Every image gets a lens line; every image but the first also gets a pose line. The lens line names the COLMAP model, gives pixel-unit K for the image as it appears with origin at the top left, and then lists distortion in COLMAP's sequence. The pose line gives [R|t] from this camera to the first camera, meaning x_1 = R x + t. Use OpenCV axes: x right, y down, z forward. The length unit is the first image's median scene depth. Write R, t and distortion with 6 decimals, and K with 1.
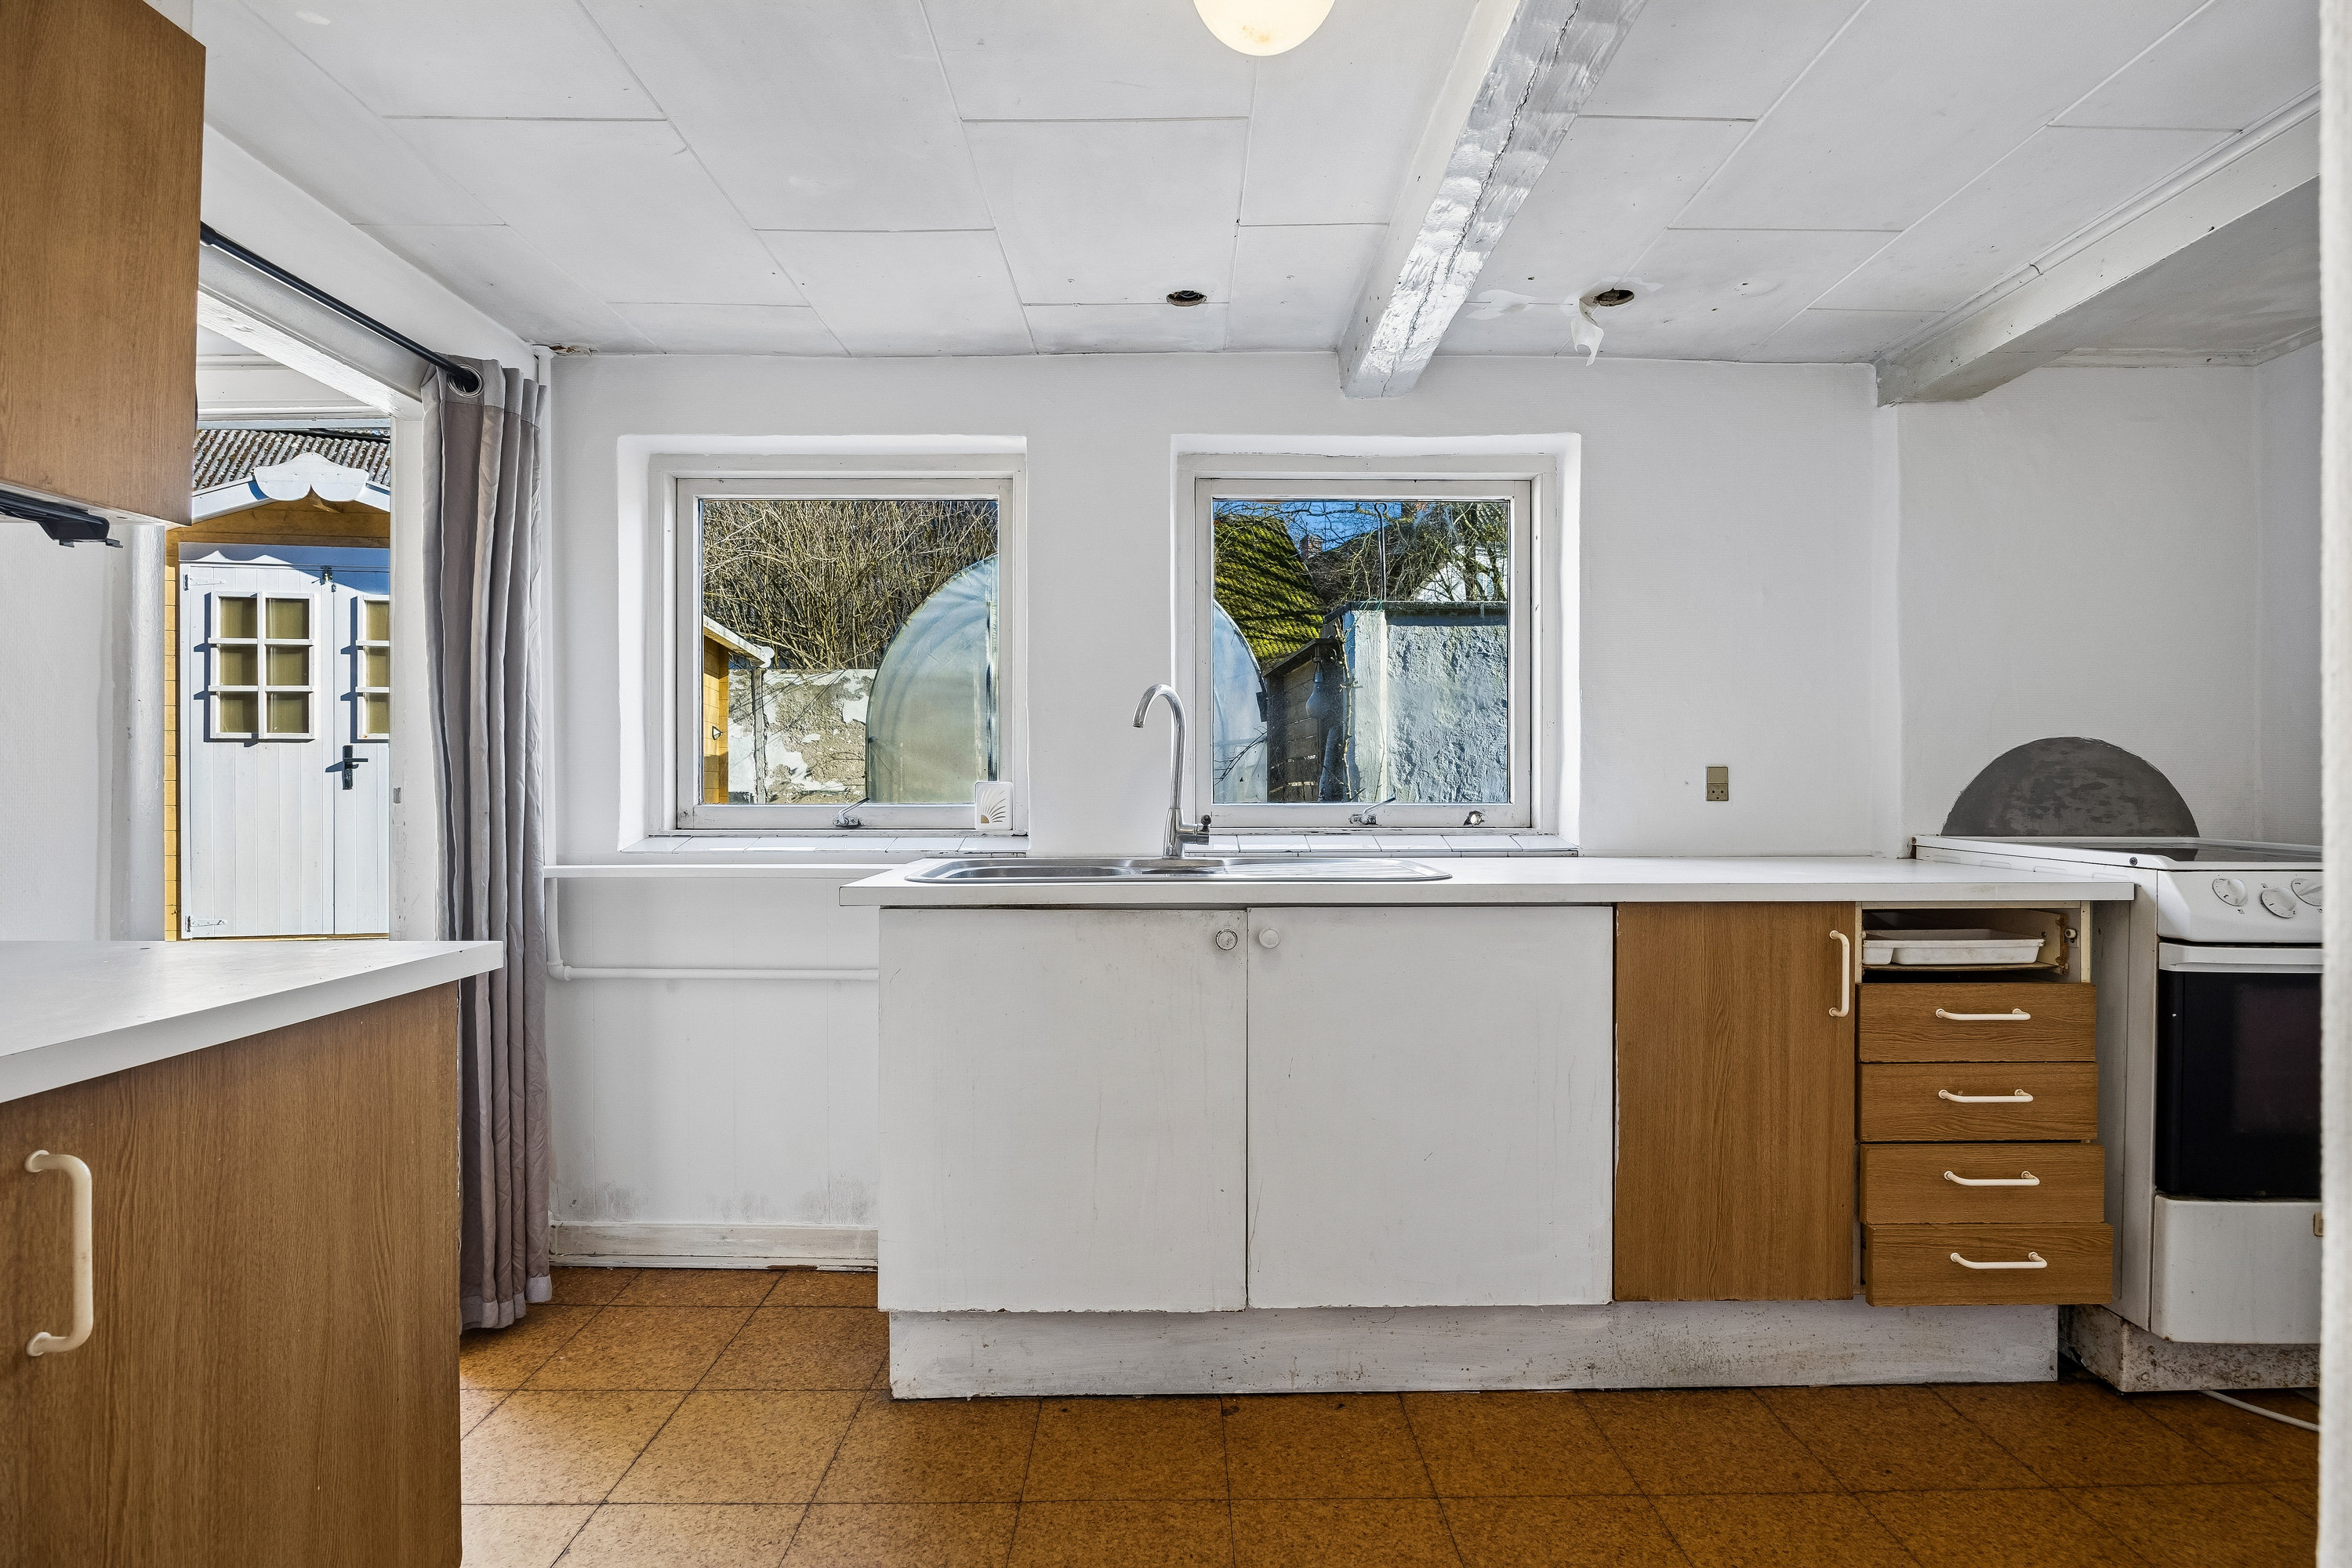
lens RADIAL K [[1105.7, 0, 1189.2], [0, 1105.7, 783.5], [0, 0, 1]] dist [-0.017658, 0.000910]
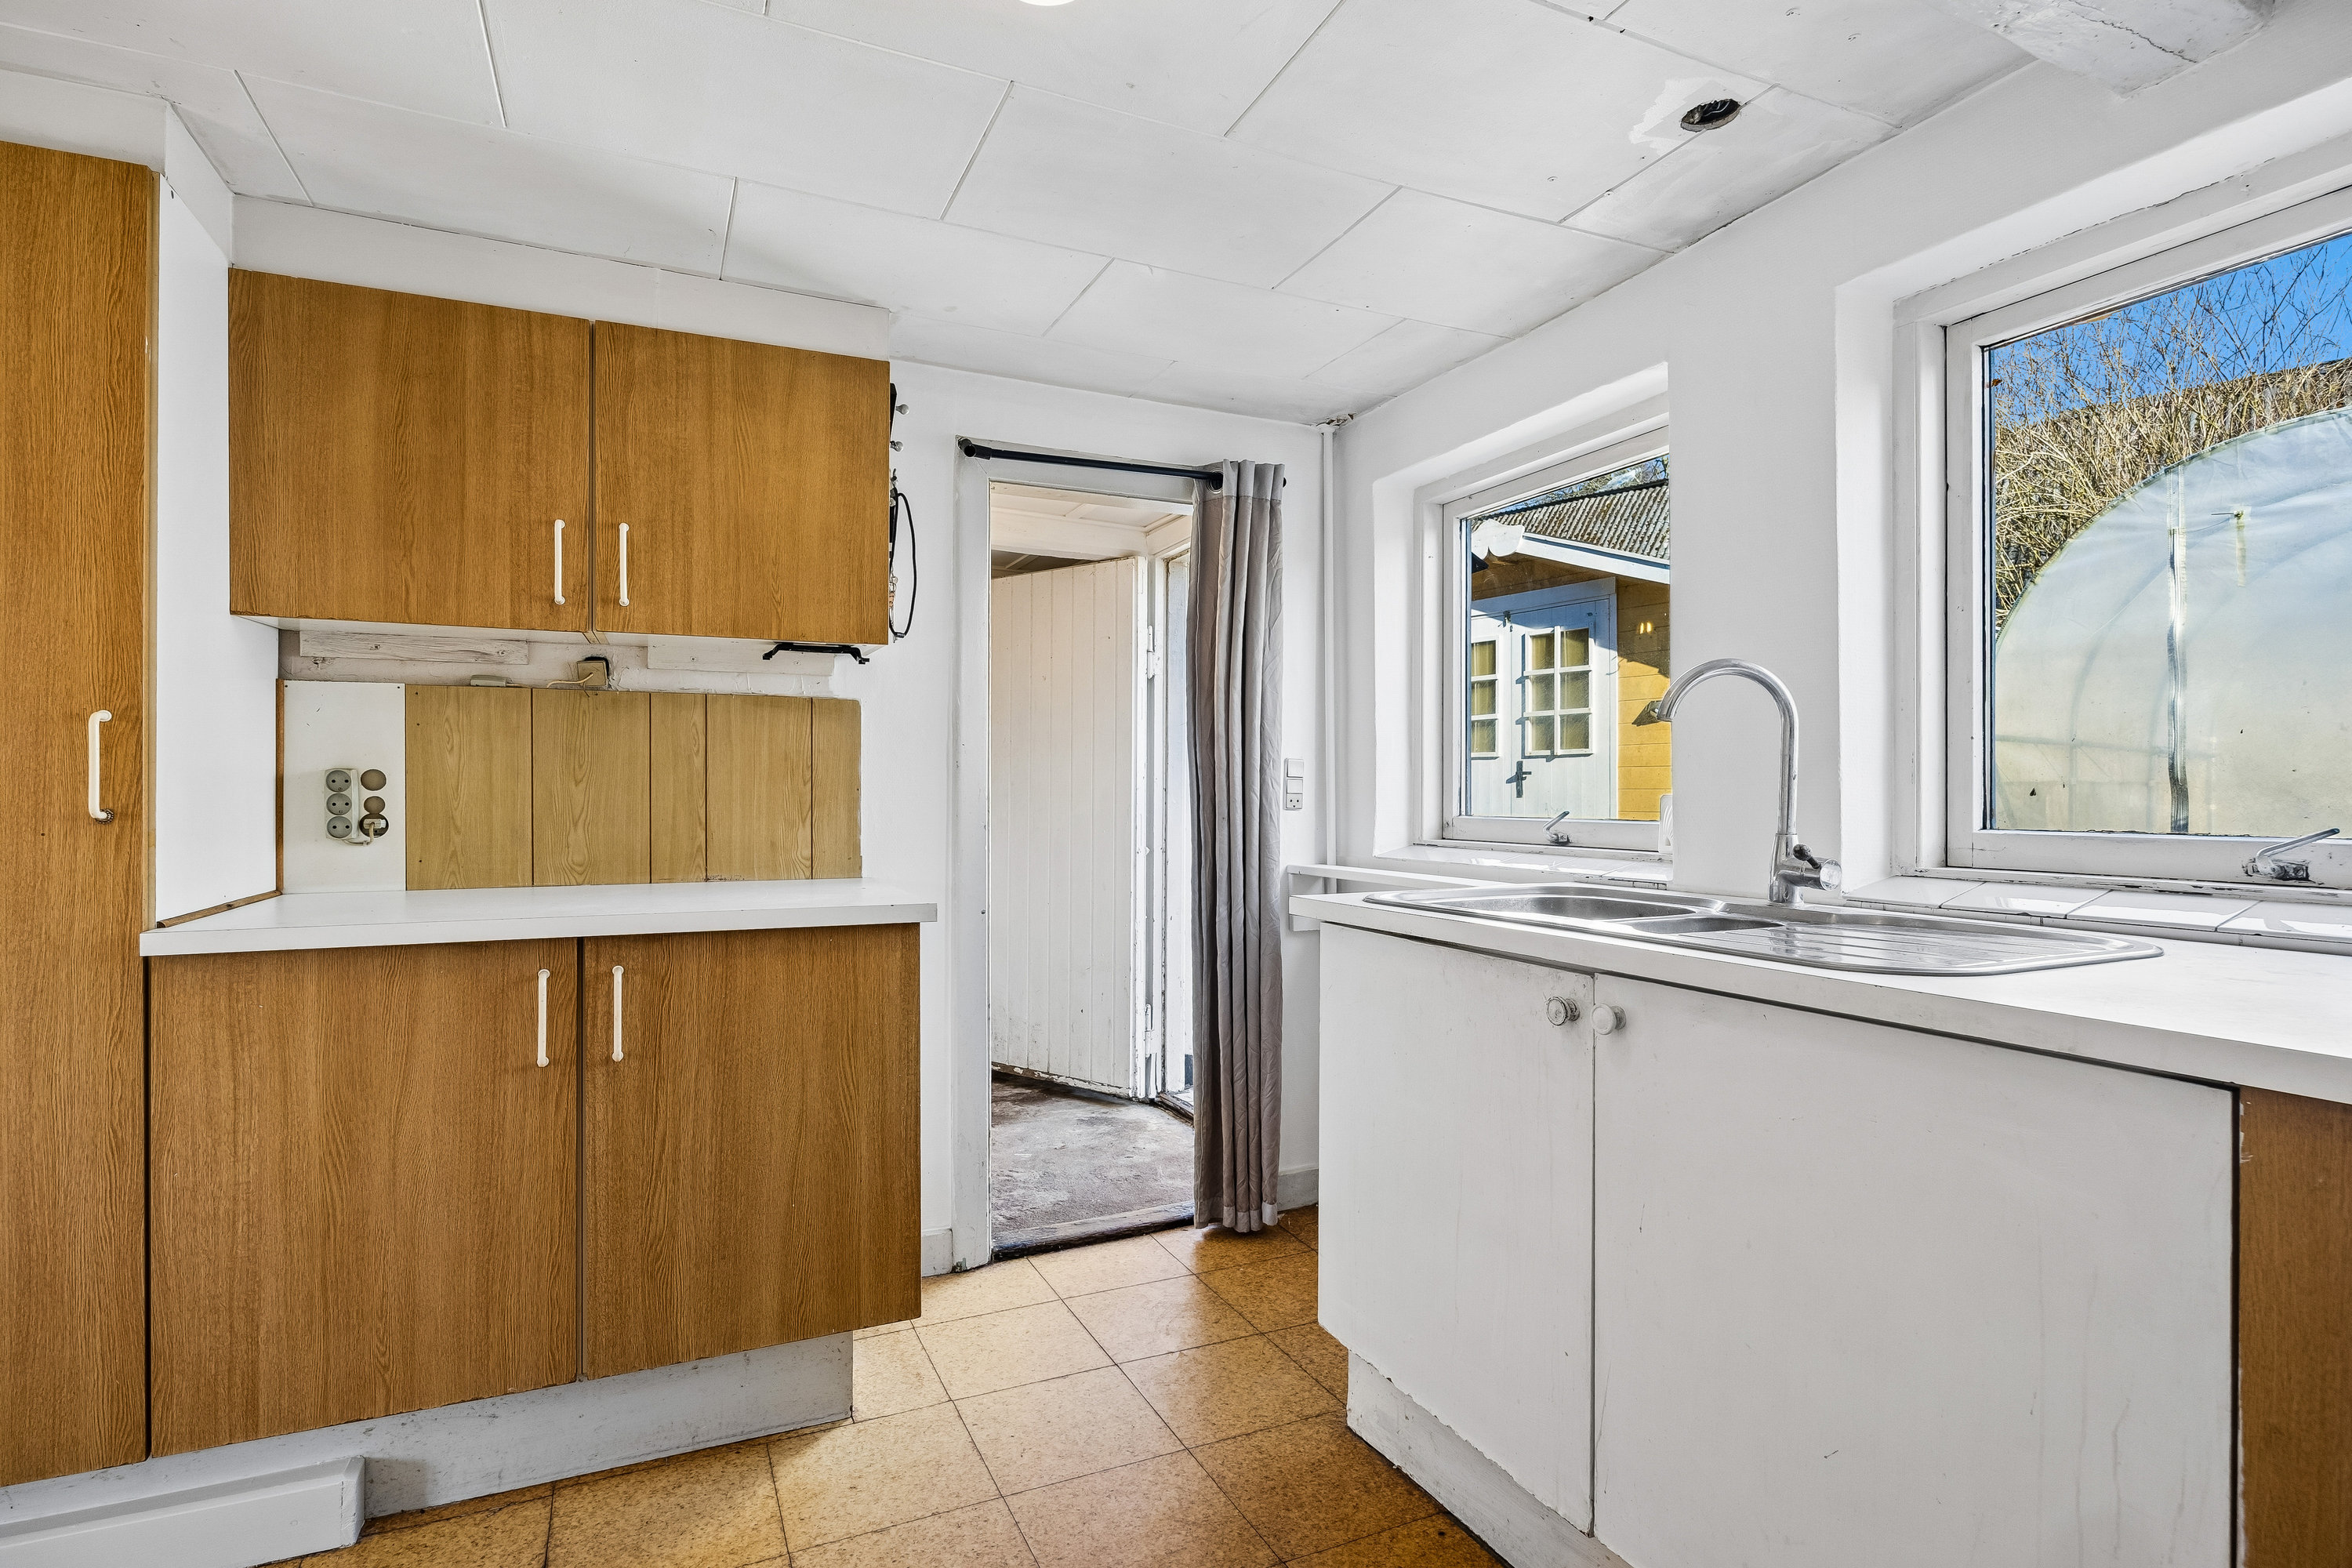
lens RADIAL K [[1160.6, 0, 1172.7], [0, 1160.6, 786.4], [0, 0, 1]] dist [-0.014577, -0.000947]
pose [[0.407310, -0.002972, -0.913285, 0.476399], [-0.001983, 0.999989, -0.004139, -0.003500], [0.913288, 0.003496, 0.407300, 0.341656]]
